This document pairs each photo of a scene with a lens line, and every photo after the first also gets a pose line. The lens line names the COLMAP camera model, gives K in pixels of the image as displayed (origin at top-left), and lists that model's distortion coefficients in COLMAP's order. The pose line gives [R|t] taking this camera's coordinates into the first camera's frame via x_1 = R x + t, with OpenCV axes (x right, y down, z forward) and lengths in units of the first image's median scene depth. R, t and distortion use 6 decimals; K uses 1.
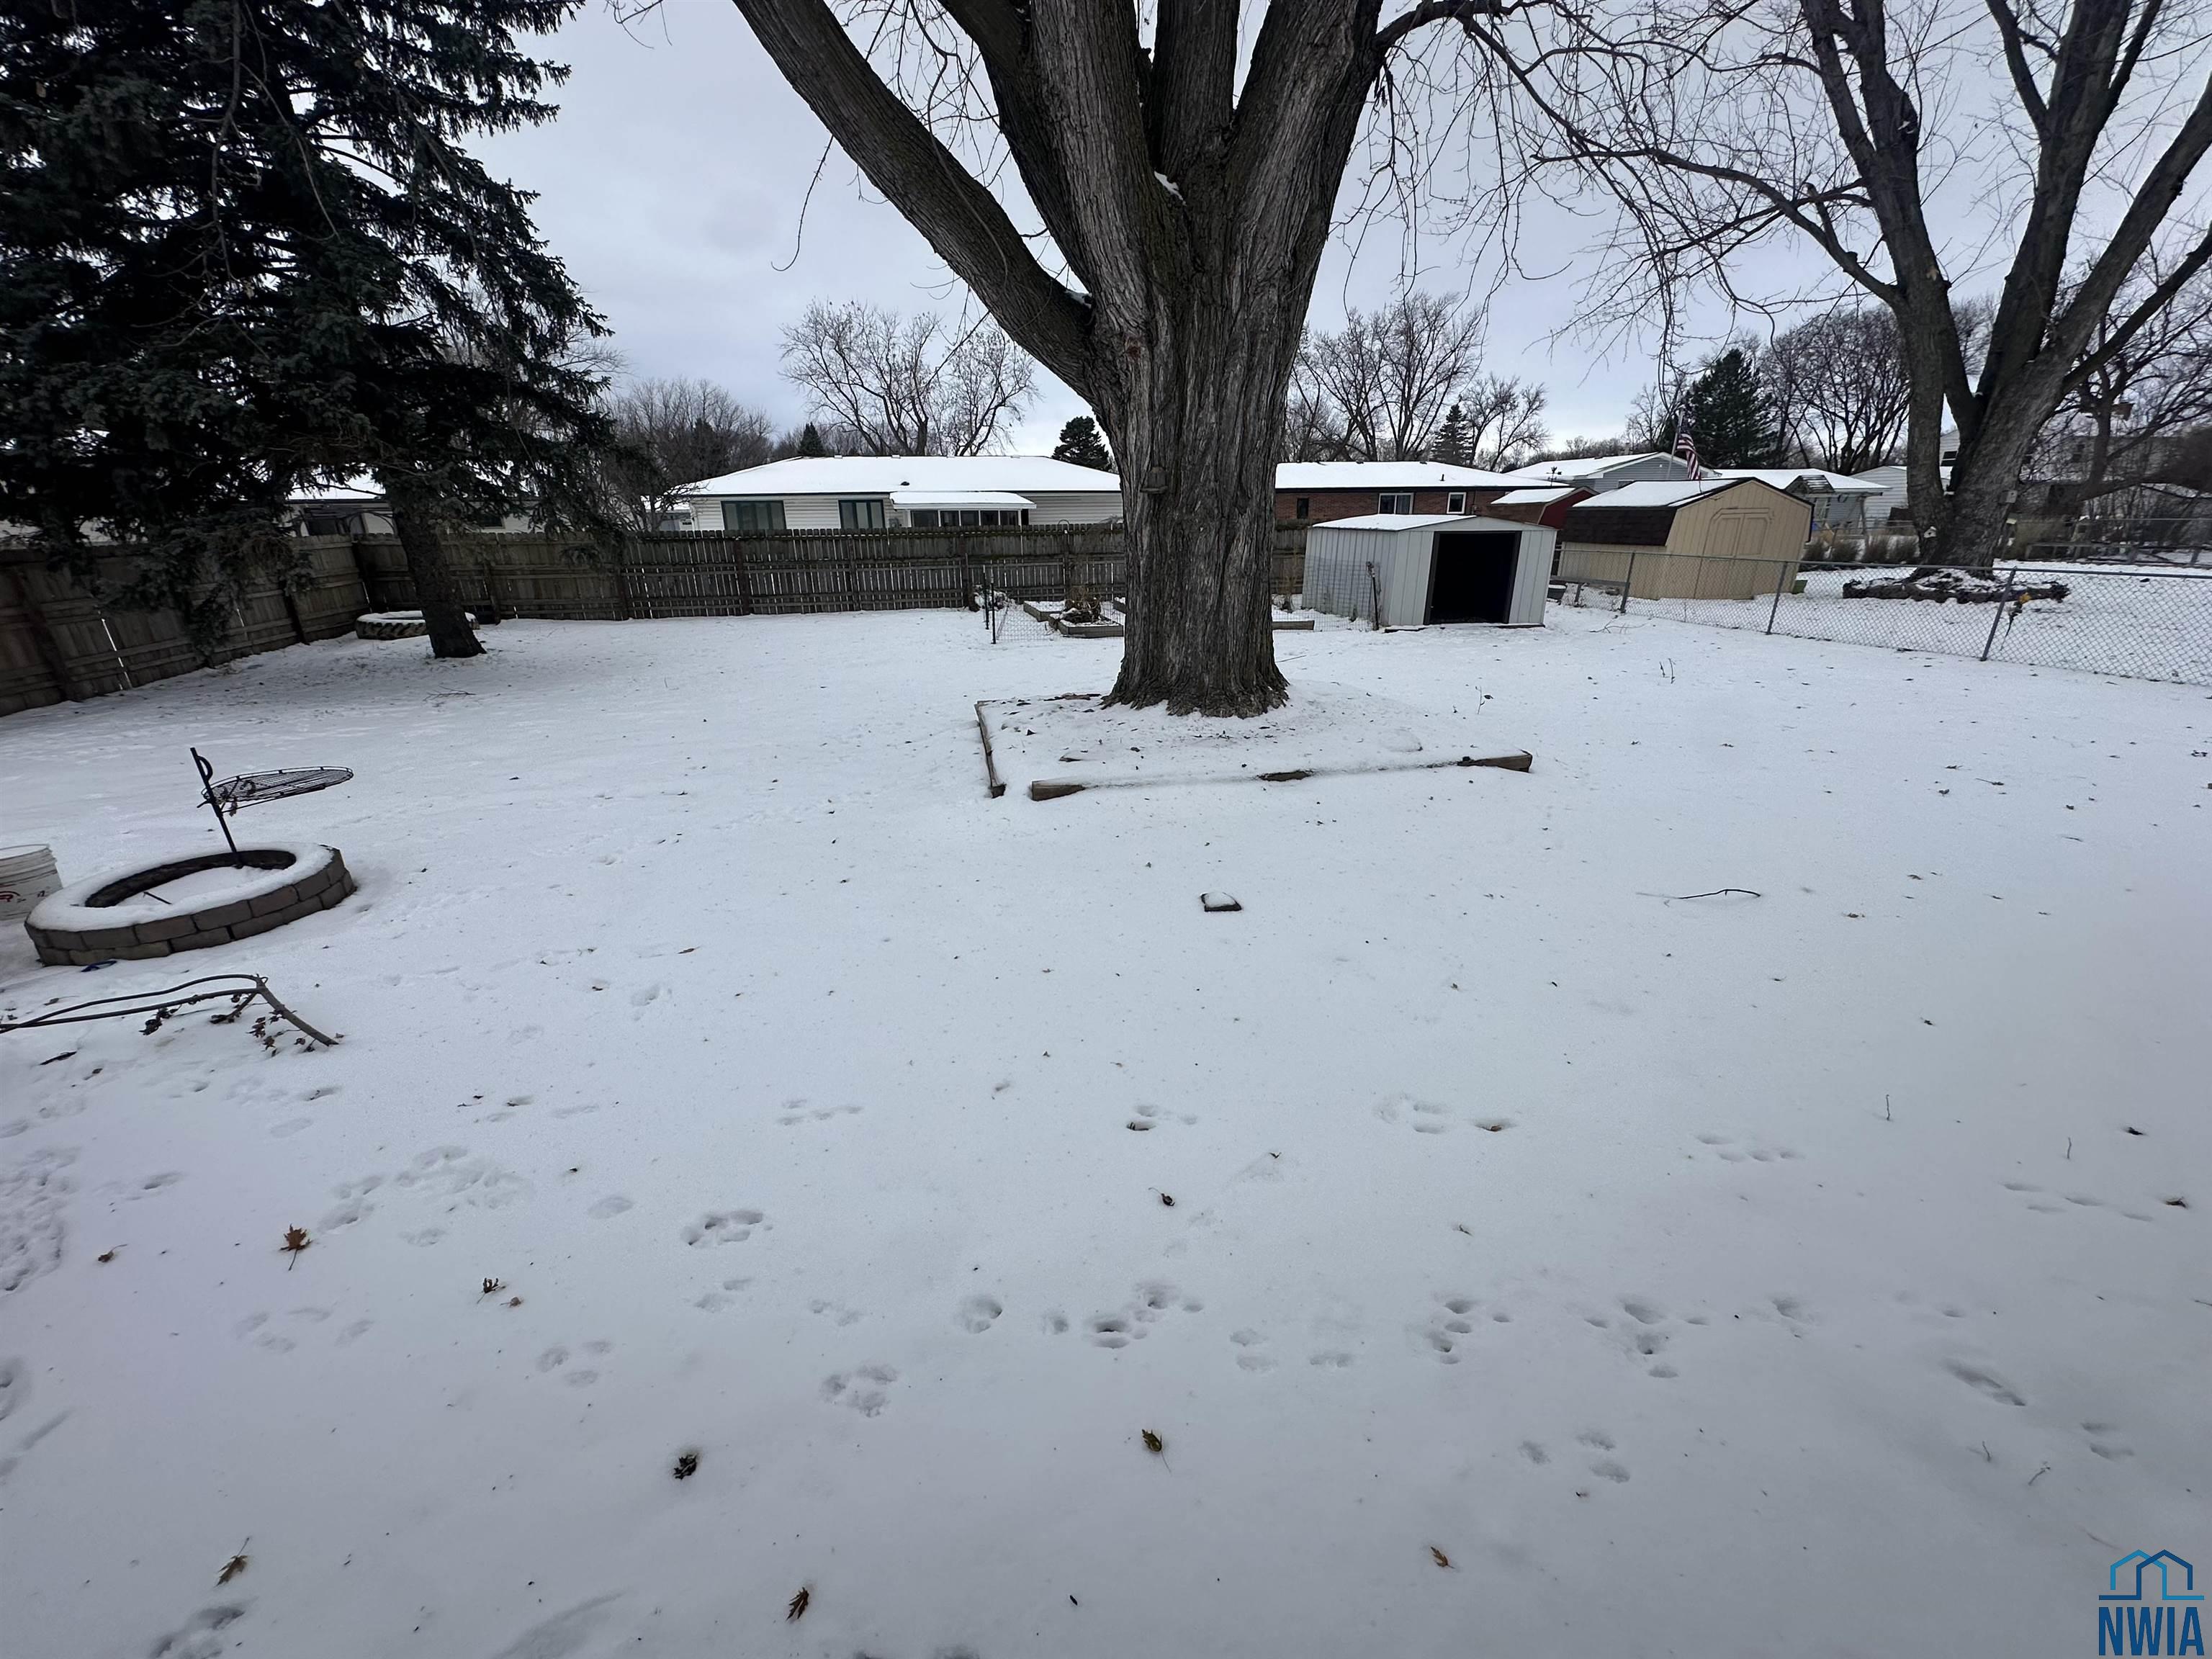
lens RADIAL K [[882.3, 0, 1110.7], [0, 882.3, 827.4], [0, 0, 1]] dist [0.000991, -0.001117]
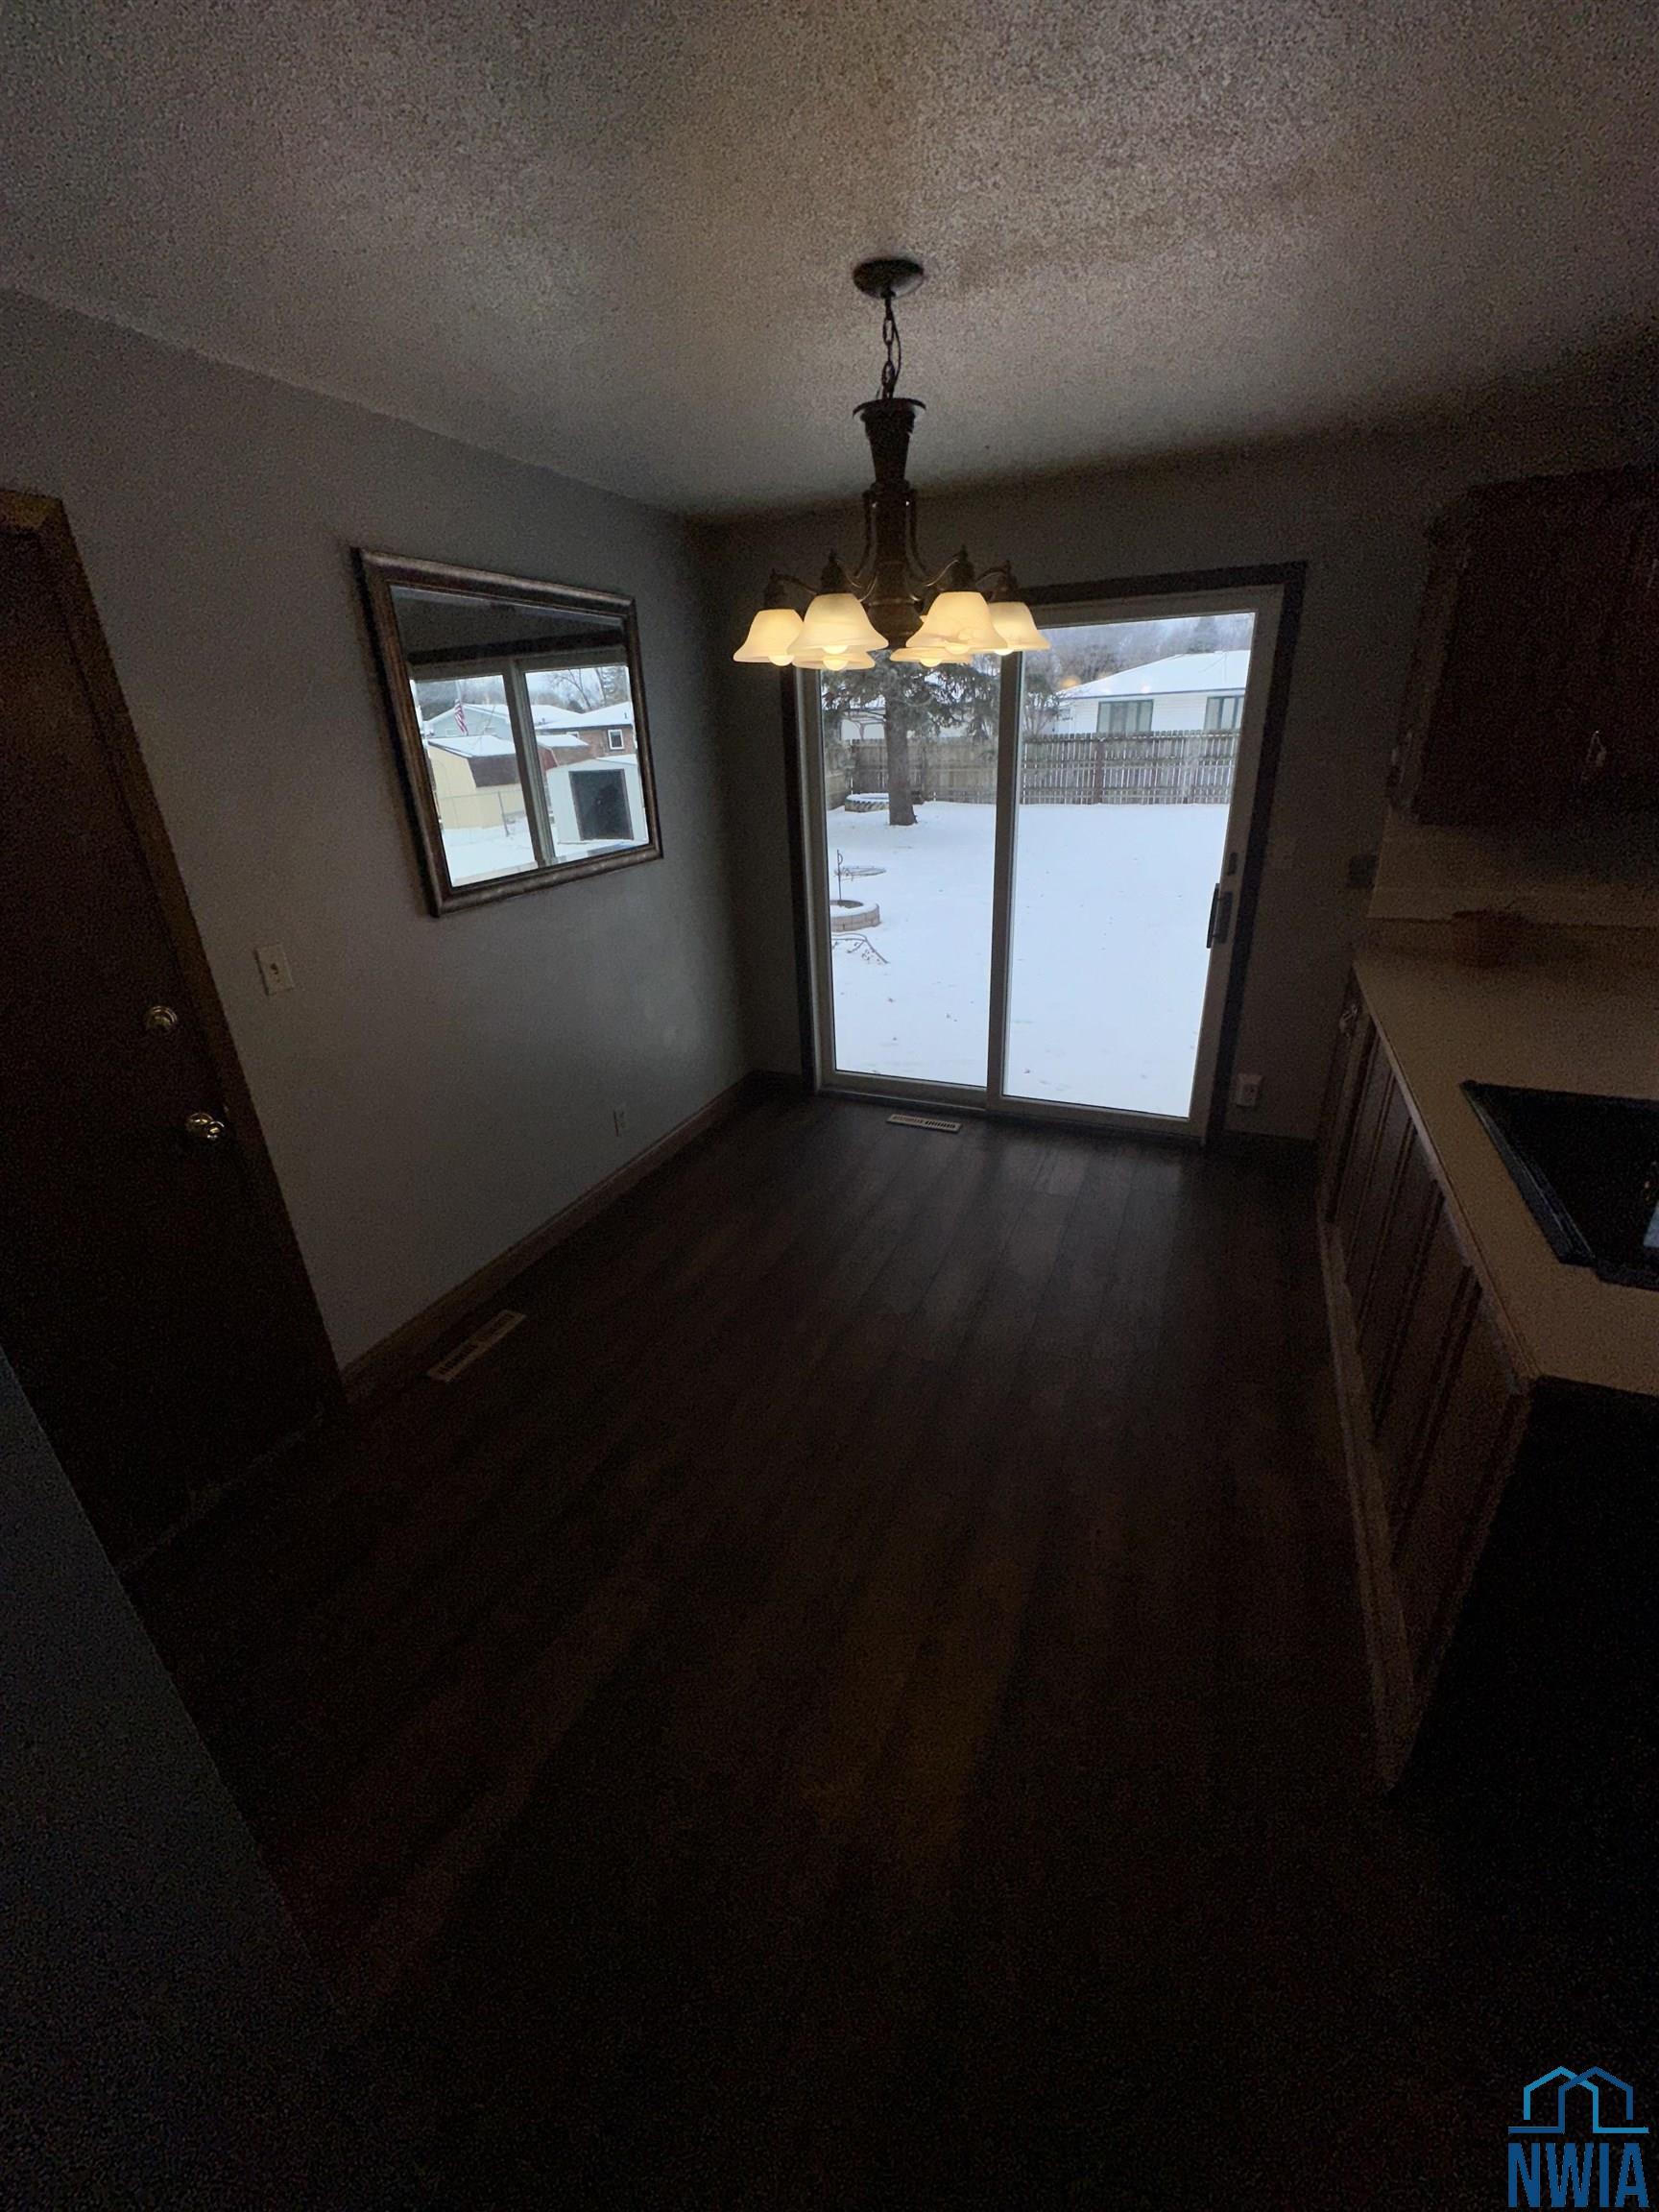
lens RADIAL K [[882.3, 0, 830.3], [0, 882.3, 1103.8], [0, 0, 1]] dist [0.000991, -0.001117]
pose [[0.785231, 0.227877, -0.575747, 0.105616], [-0.178311, 0.973649, 0.142175, 0.060566], [0.592974, -0.008978, 0.805172, -0.223986]]
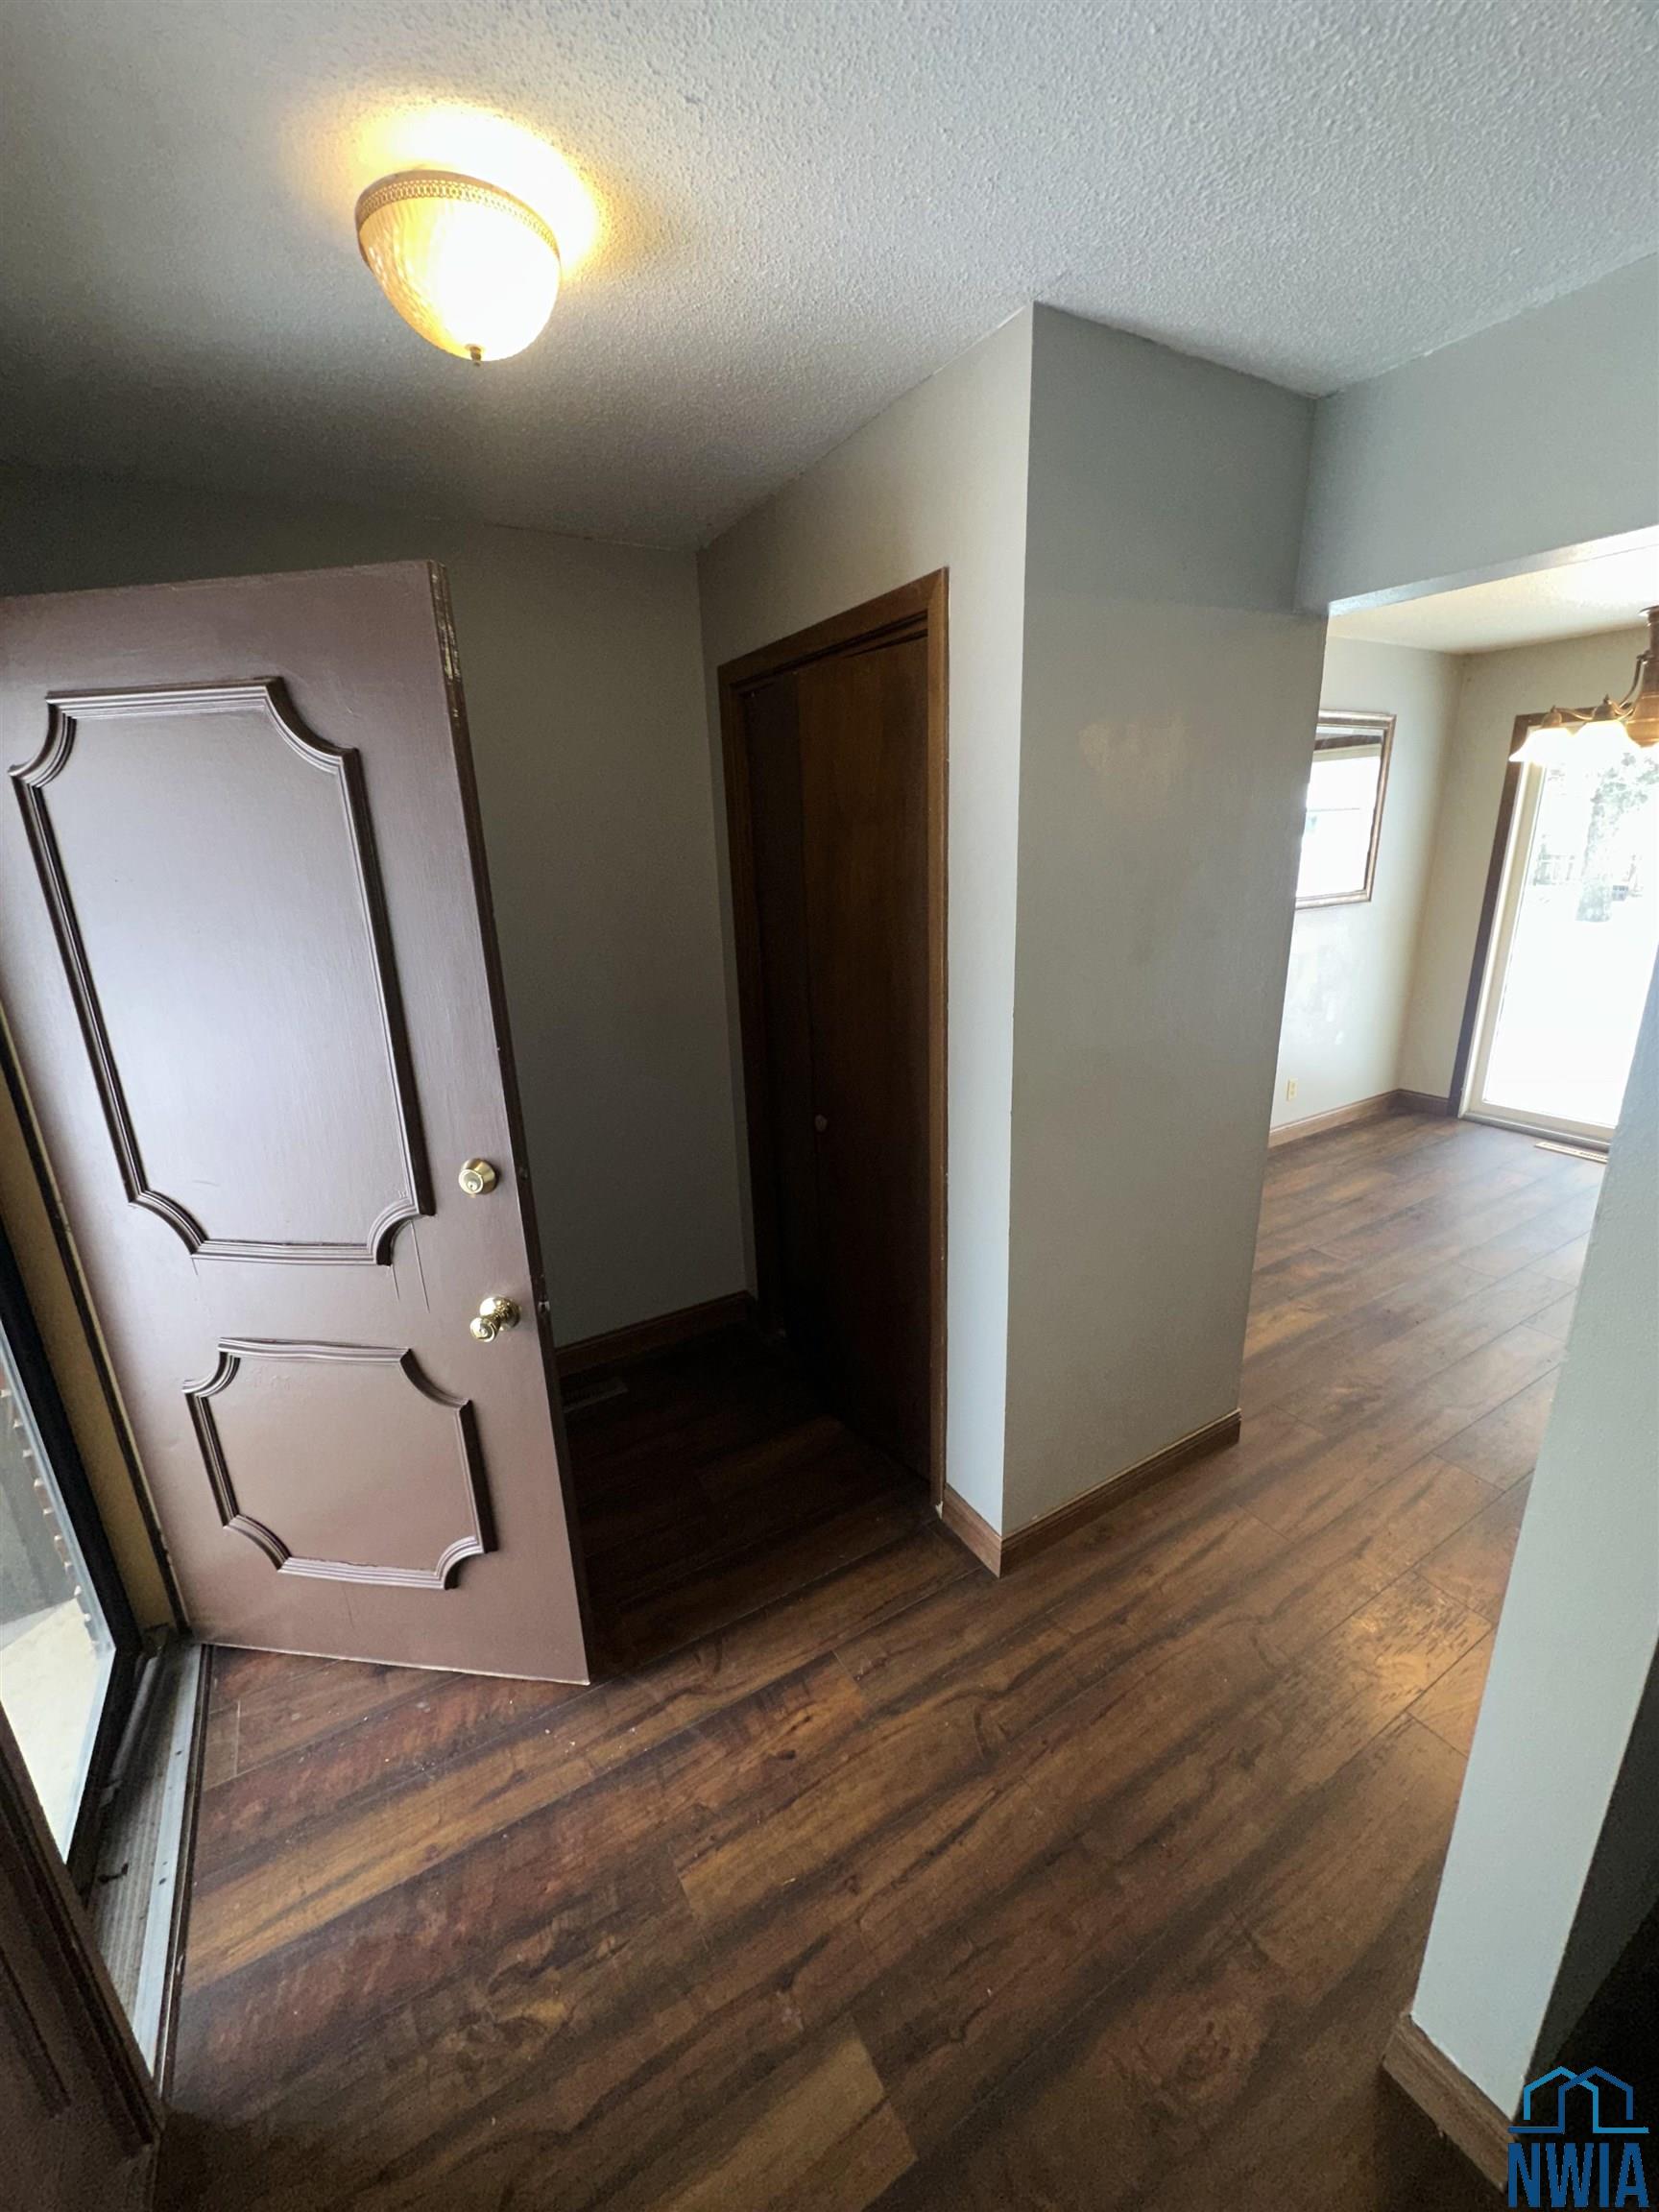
lens RADIAL K [[882.3, 0, 837.1], [0, 882.3, 1091.7], [0, 0, 1]] dist [0.000991, -0.001117]
pose [[0.283019, 0.277078, -0.918220, 0.220329], [-0.306068, 0.933399, 0.187320, 0.130353], [0.908968, 0.228022, 0.348974, -0.401418]]
